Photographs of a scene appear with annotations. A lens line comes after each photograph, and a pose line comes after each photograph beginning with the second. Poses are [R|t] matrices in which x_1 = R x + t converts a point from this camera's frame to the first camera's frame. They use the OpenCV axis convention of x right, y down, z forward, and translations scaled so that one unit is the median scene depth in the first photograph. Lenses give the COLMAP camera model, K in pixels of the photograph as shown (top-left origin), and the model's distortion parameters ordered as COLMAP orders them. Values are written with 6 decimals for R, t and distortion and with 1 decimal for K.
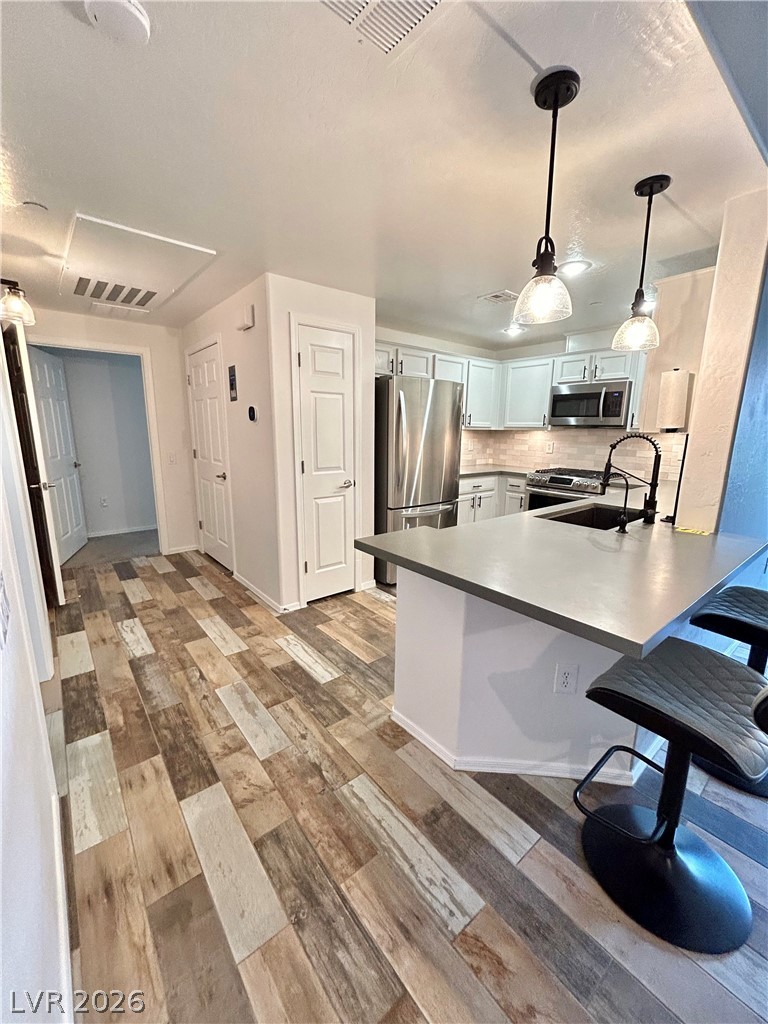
lens RADIAL K [[412.9, 0, 385.5], [0, 412.9, 512.8], [0, 0, 1]] dist [-0.000619, 0.000721]
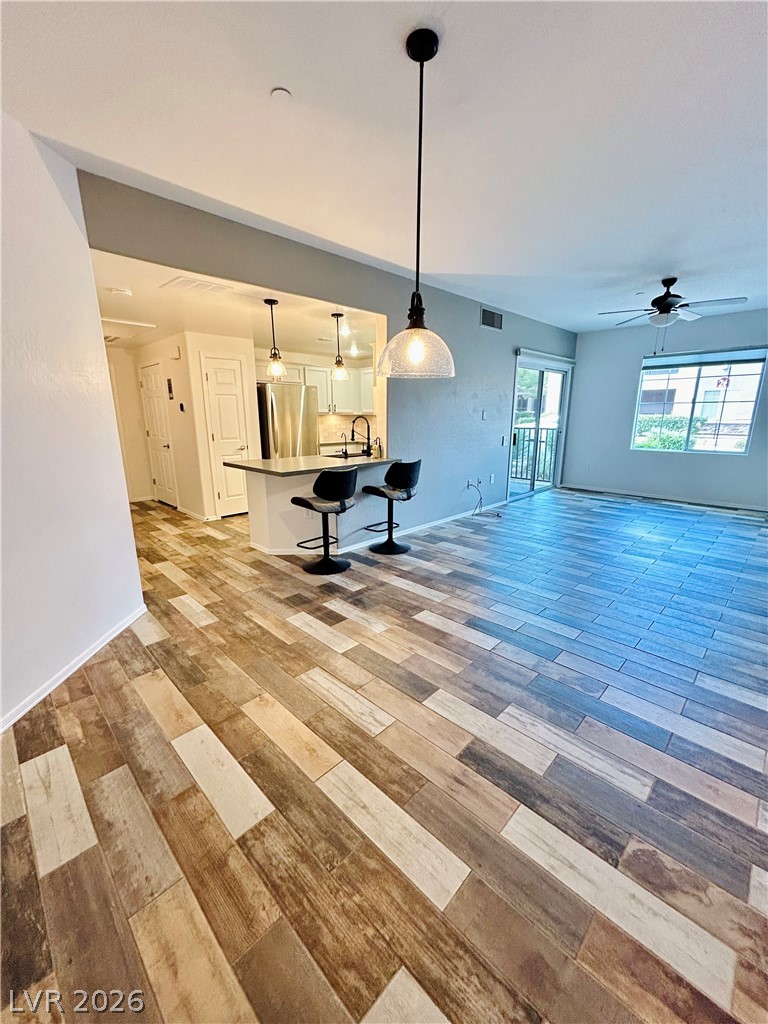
lens RADIAL K [[412.9, 0, 385.8], [0, 412.9, 513.5], [0, 0, 1]] dist [-0.000619, 0.000721]
pose [[0.995073, -0.037252, 0.091877, 0.435190], [0.034043, 0.998763, 0.036246, 0.212488], [-0.093113, -0.032940, 0.995111, -1.013459]]
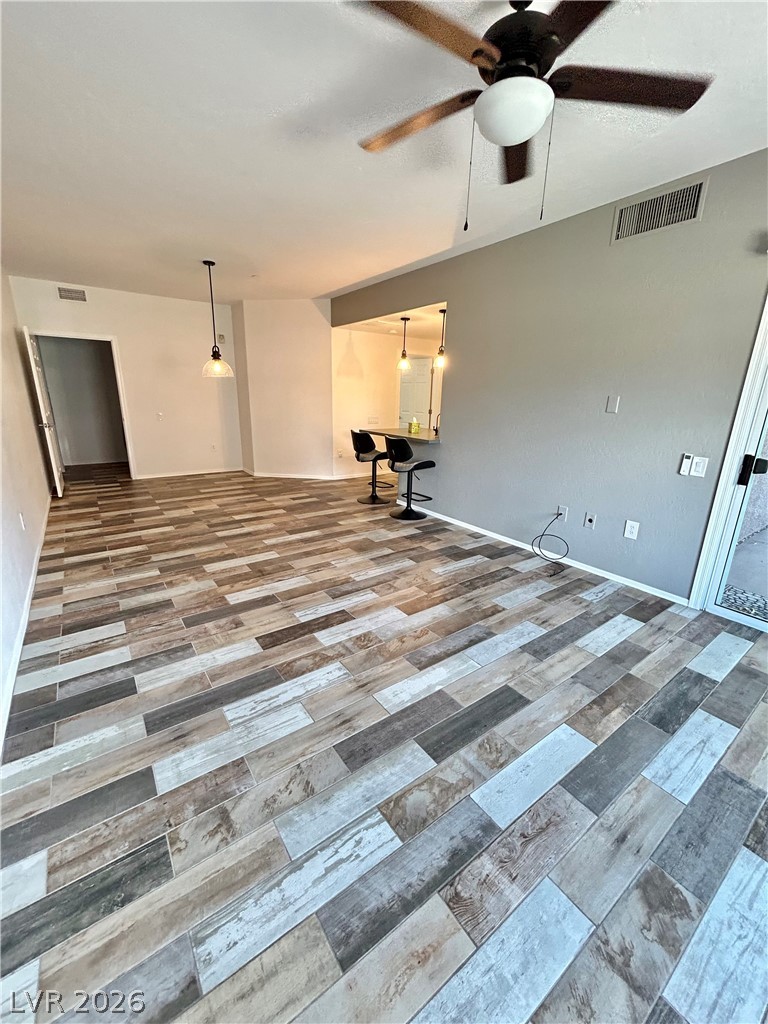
lens RADIAL K [[412.9, 0, 385.4], [0, 412.9, 513.5], [0, 0, 1]] dist [-0.000619, 0.000721]
pose [[-0.060525, 0.263432, -0.962777, 2.520267], [-0.225532, 0.935993, 0.270282, -0.096983], [0.972354, 0.233495, 0.002762, 0.603016]]
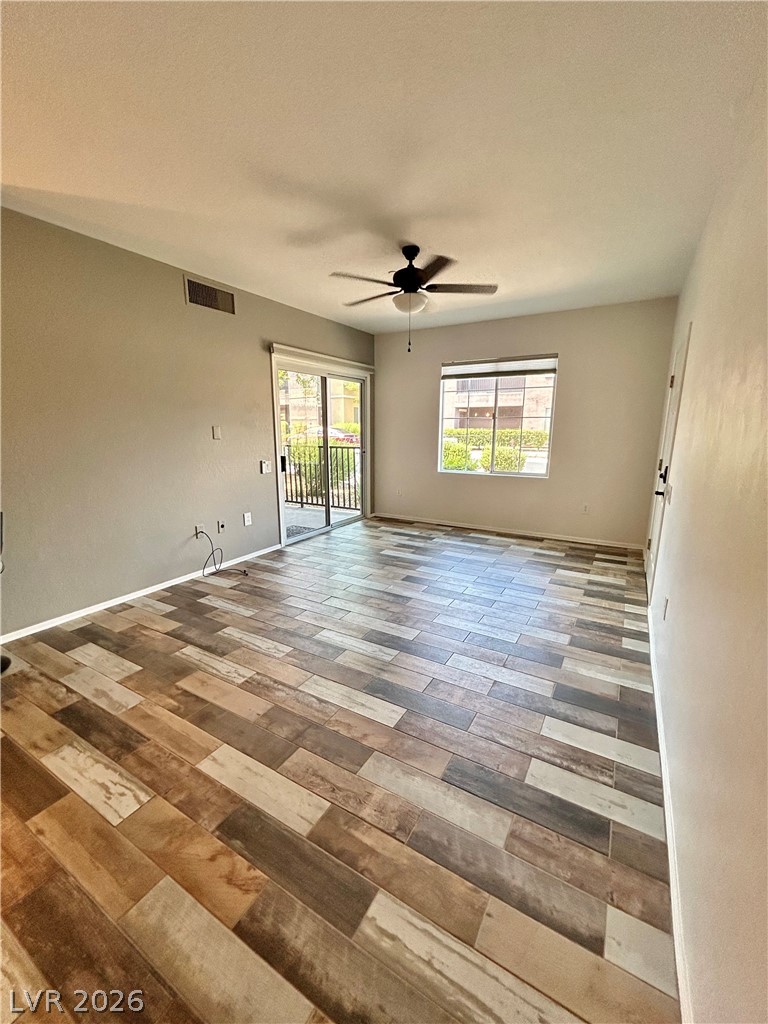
lens RADIAL K [[412.9, 0, 385.4], [0, 412.9, 511.8], [0, 0, 1]] dist [-0.000619, 0.000721]
pose [[0.939163, -0.080737, 0.333847, 1.250918], [0.080986, 0.996628, 0.013197, 0.112682], [-0.333786, 0.014643, 0.942535, -0.519871]]
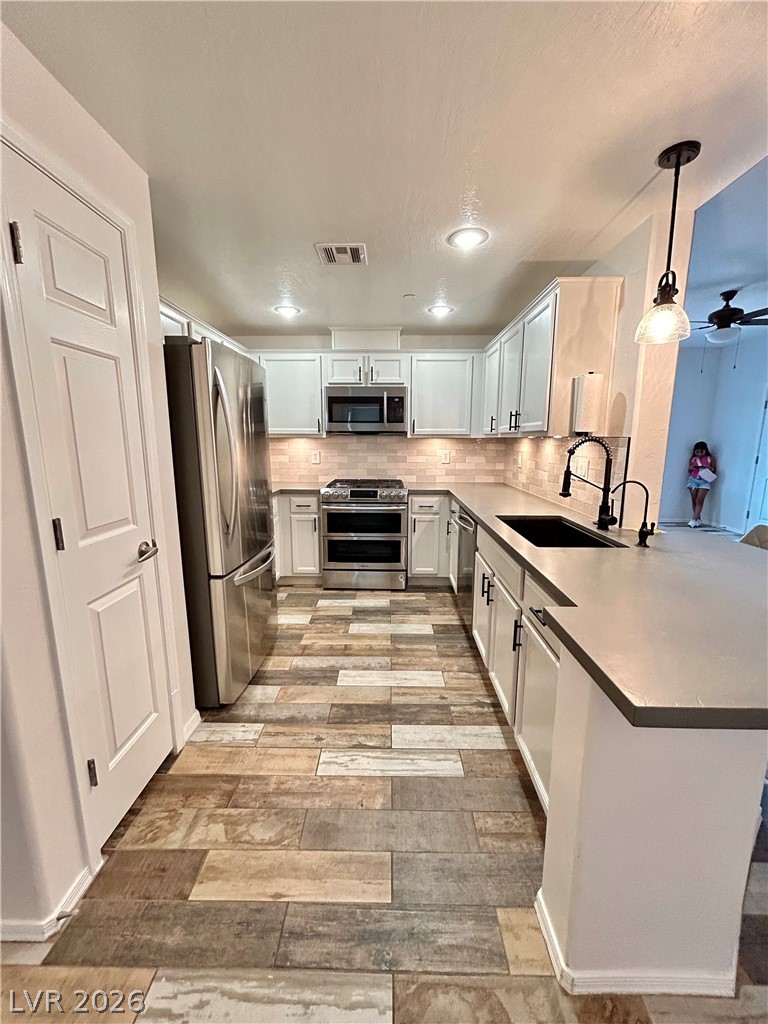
lens RADIAL K [[412.9, 0, 384.5], [0, 412.9, 514.2], [0, 0, 1]] dist [-0.000619, 0.000721]
pose [[0.648921, -0.146123, 0.746692, -0.344344], [0.160752, 0.985562, 0.053166, -0.121056], [-0.743680, 0.085532, 0.663041, 0.623751]]
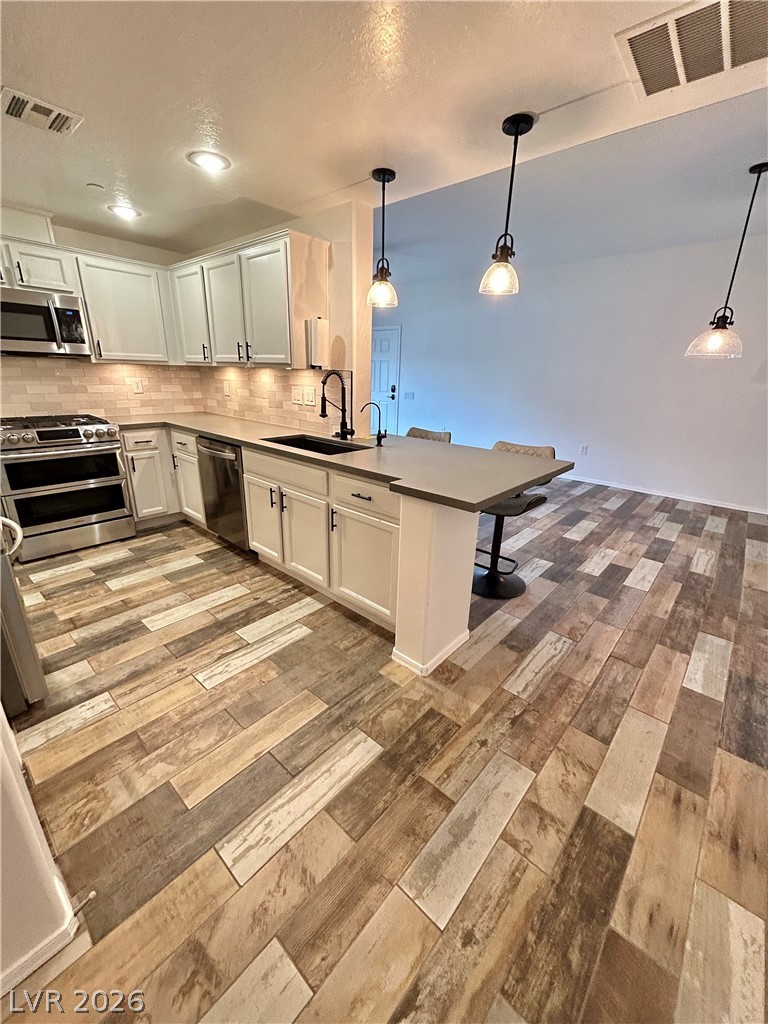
lens RADIAL K [[412.9, 0, 384.3], [0, 412.9, 514.0], [0, 0, 1]] dist [-0.000619, 0.000721]
pose [[-0.154313, -0.338851, 0.928099, -0.603564], [0.171018, 0.916011, 0.362872, -0.184992], [-0.973109, 0.214718, -0.083403, 0.876667]]
